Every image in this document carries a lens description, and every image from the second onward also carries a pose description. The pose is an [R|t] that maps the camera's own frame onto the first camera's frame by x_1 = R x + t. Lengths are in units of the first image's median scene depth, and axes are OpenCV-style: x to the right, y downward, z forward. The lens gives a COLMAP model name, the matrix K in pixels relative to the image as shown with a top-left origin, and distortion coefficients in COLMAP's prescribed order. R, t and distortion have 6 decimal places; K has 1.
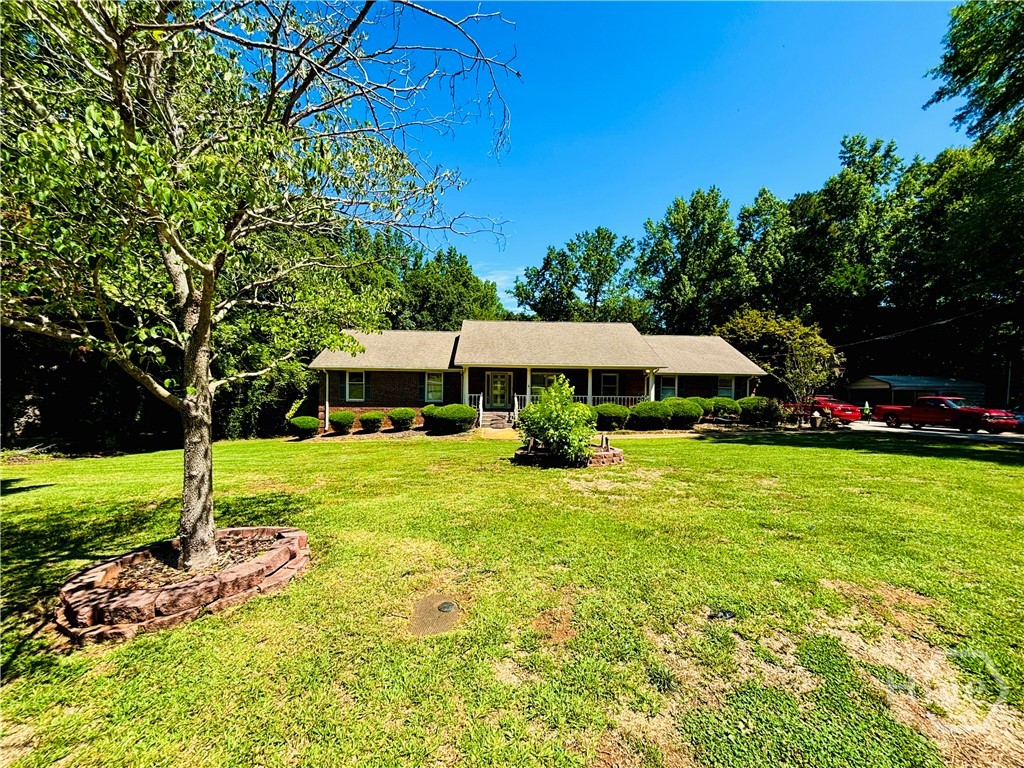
lens RADIAL K [[413.5, 0, 513.3], [0, 413.5, 386.3], [0, 0, 1]] dist [-0.002905, 0.000941]
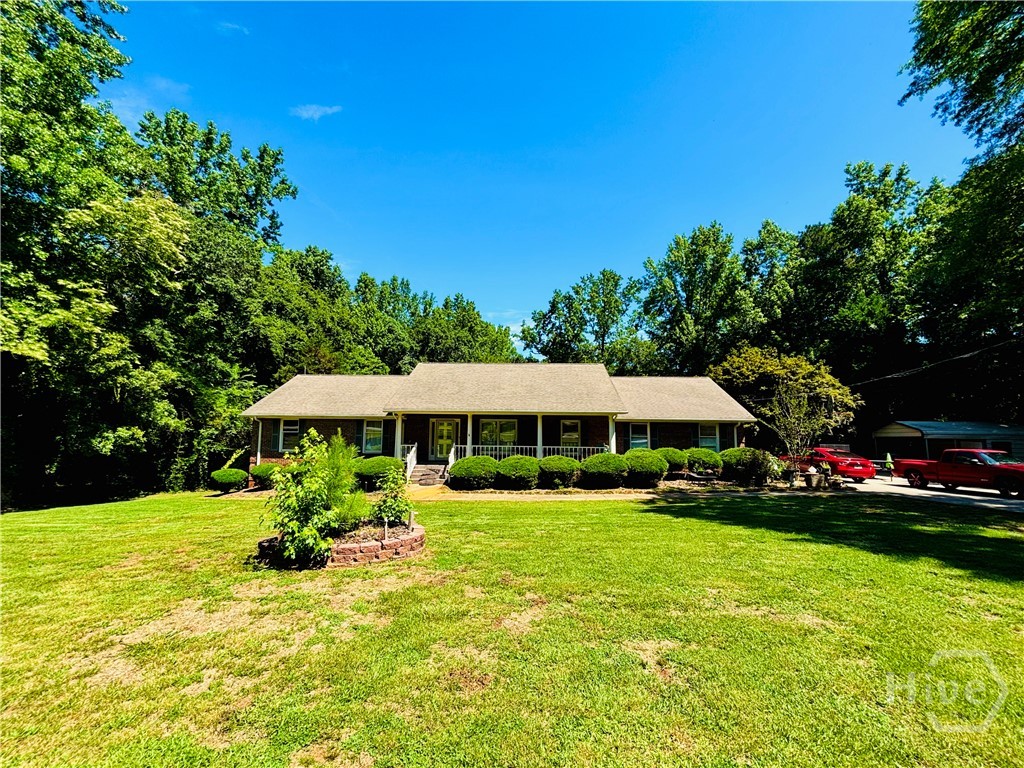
lens RADIAL K [[413.5, 0, 512.7], [0, 413.5, 384.0], [0, 0, 1]] dist [-0.002905, 0.000941]
pose [[0.996569, -0.011466, -0.081963, 0.125918], [0.002042, 0.993462, -0.114149, -0.005151], [0.082736, 0.113590, 0.990077, 0.077577]]
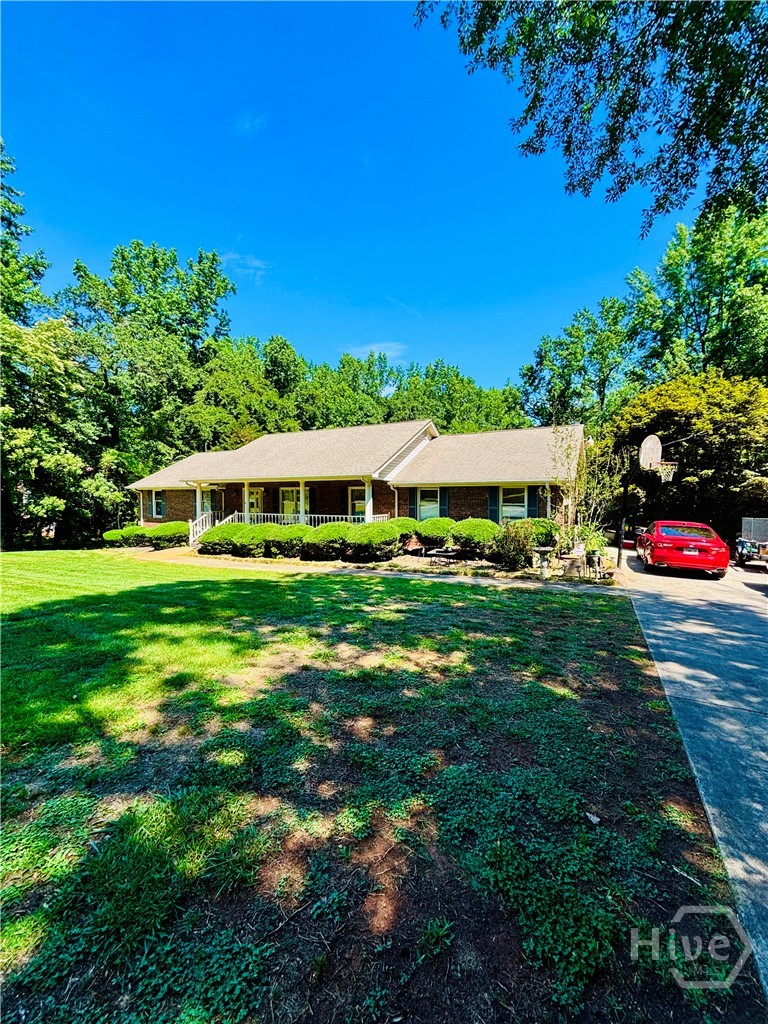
lens RADIAL K [[413.5, 0, 384.6], [0, 413.5, 508.8], [0, 0, 1]] dist [-0.002905, 0.000941]
pose [[0.860007, -0.001039, -0.510281, 0.460813], [0.003133, 0.999990, 0.003244, 0.006061], [0.510272, -0.004388, 0.860002, 0.242759]]
